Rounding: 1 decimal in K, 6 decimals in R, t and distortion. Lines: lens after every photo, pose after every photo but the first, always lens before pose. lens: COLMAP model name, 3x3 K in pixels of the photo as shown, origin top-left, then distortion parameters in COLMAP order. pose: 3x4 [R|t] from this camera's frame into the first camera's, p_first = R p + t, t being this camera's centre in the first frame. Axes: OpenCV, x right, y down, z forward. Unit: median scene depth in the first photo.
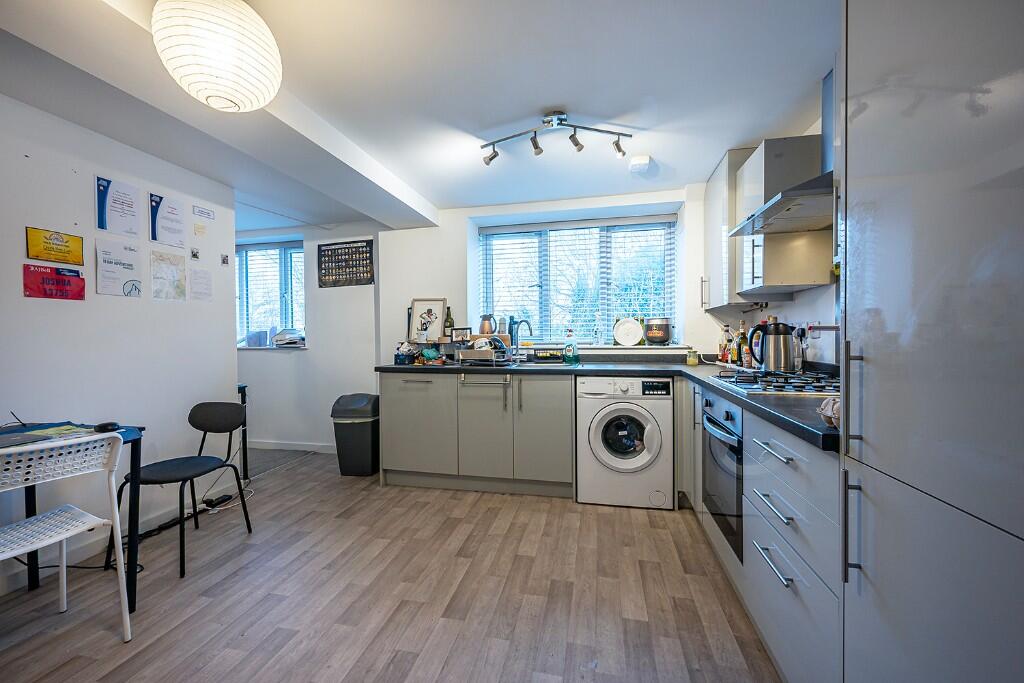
lens RADIAL K [[378.0, 0, 511.3], [0, 378.0, 344.6], [0, 0, 1]] dist [0.000515, -0.004004]
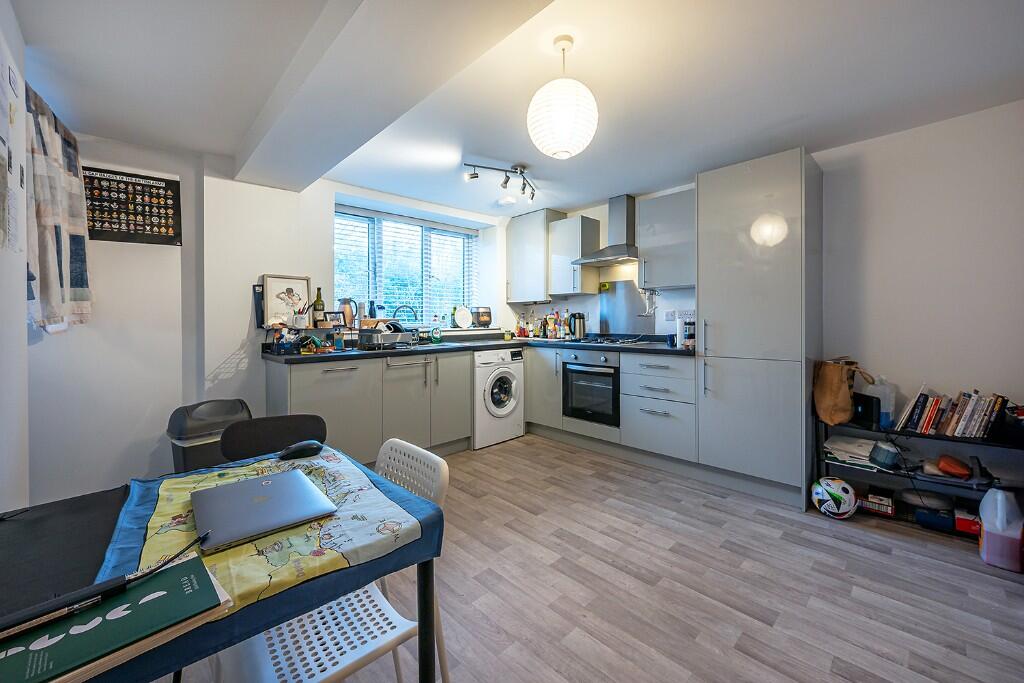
lens RADIAL K [[413.4, 0, 497.3], [0, 413.4, 327.2], [0, 0, 1]] dist [0.013407, -0.005815]
pose [[0.570606, -0.013798, 0.821108, -0.898254], [0.022808, 0.999739, 0.000950, 0.001714], [-0.820907, 0.018185, 0.570772, 0.124221]]
